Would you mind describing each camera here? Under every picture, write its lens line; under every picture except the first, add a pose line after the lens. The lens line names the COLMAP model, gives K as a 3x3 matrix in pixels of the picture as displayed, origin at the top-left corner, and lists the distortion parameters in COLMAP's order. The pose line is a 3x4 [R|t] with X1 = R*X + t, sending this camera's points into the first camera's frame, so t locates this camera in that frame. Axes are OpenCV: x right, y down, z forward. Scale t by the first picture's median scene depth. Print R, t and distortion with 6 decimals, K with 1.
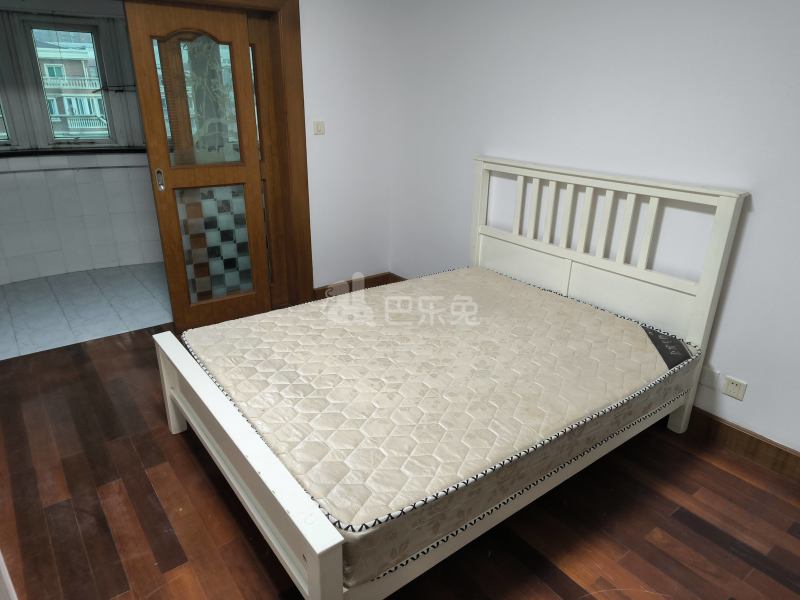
lens RADIAL K [[529.0, 0, 404.1], [0, 529.0, 298.1], [0, 0, 1]] dist [0.071304, -0.052056]
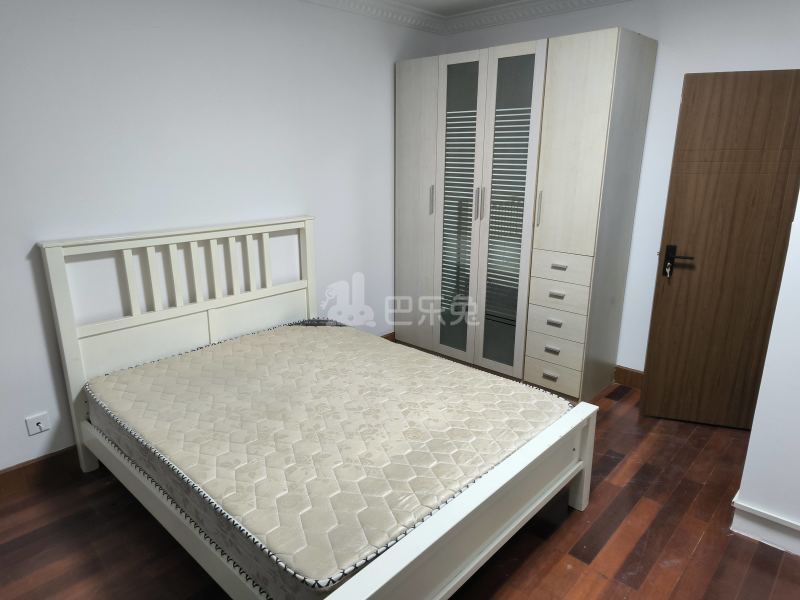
lens RADIAL K [[529.0, 0, 404.1], [0, 529.0, 298.1], [0, 0, 1]] dist [0.071304, -0.052056]
pose [[-0.171757, -0.286048, 0.942696, -0.712882], [0.349033, 0.877174, 0.329760, -0.293561], [-0.921236, 0.385671, -0.050820, 0.665447]]
